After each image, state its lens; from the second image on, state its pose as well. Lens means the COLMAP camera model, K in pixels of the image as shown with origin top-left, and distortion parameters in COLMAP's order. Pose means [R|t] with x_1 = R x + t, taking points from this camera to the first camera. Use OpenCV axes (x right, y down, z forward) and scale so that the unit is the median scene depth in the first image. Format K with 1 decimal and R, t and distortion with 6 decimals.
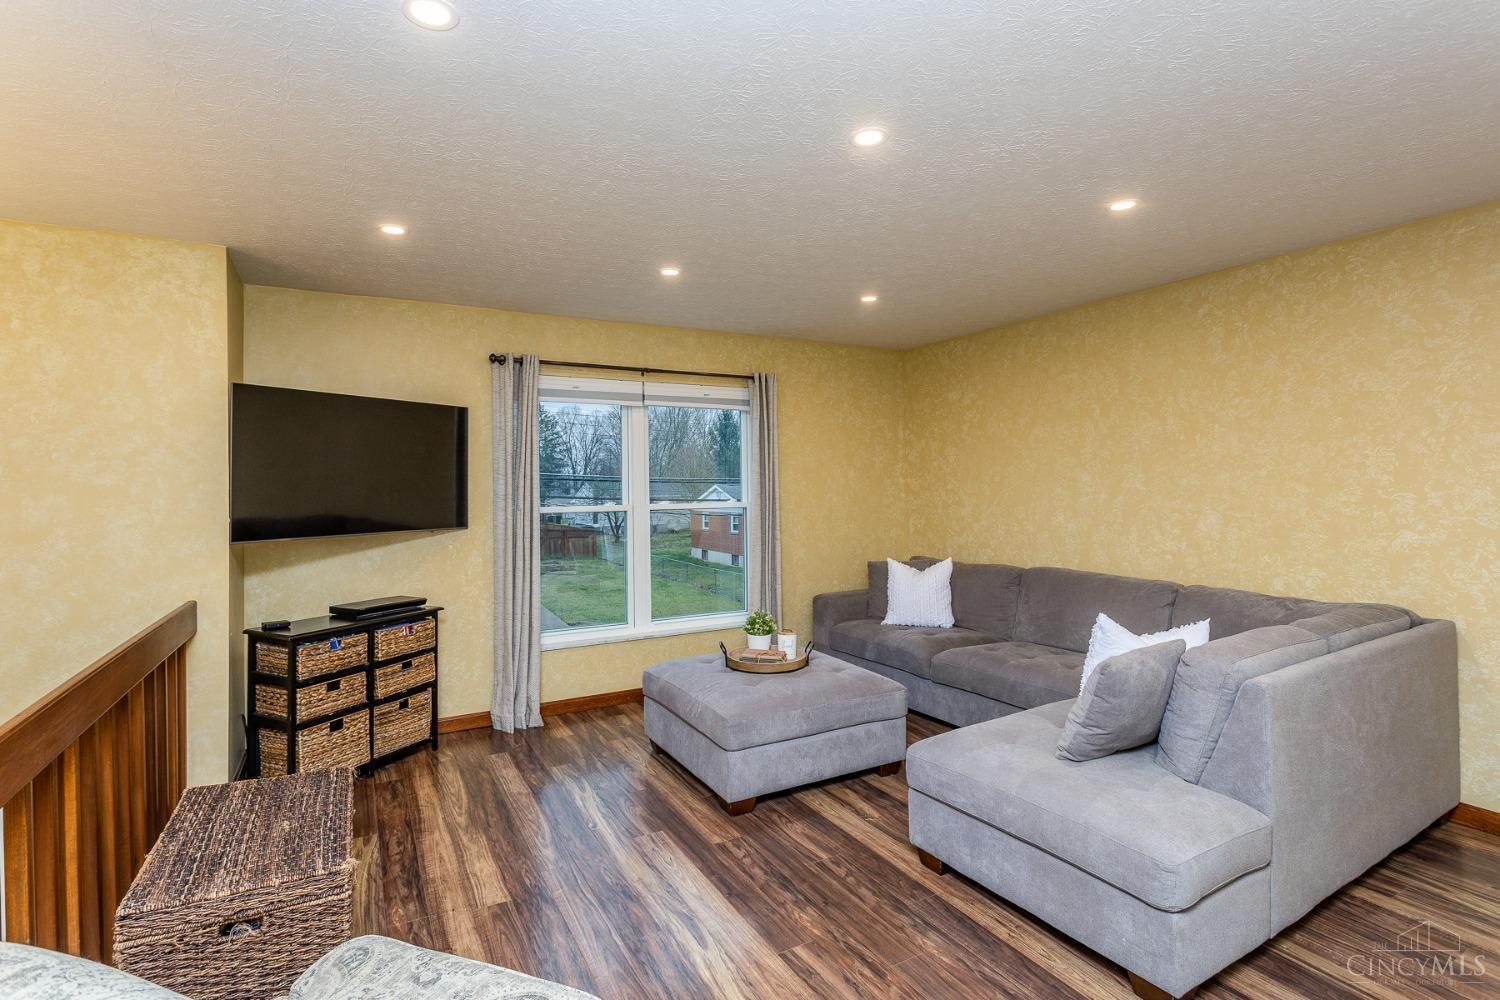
lens RADIAL K [[715.9, 0, 742.4], [0, 715.9, 487.6], [0, 0, 1]] dist [-0.003869, 0.000124]
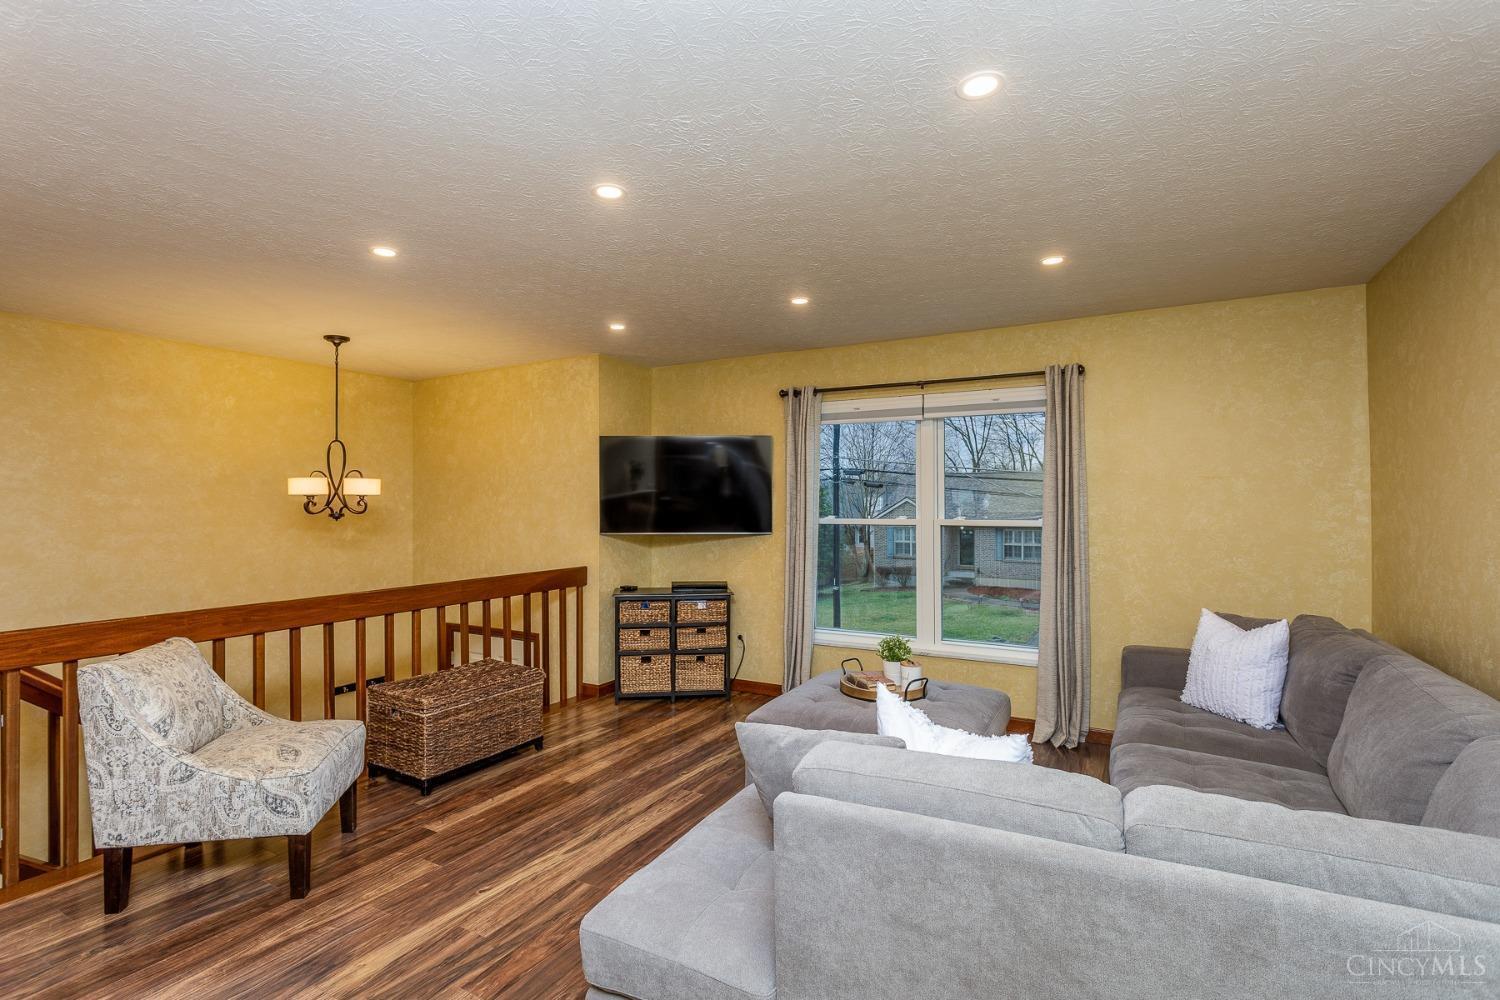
lens RADIAL K [[715.9, 0, 742.3], [0, 715.9, 506.9], [0, 0, 1]] dist [-0.003869, 0.000124]
pose [[0.534066, 0.017585, -0.845260, 0.712629], [-0.004445, 0.999828, 0.017992, -0.012751], [0.845431, -0.005852, 0.534052, 0.332901]]
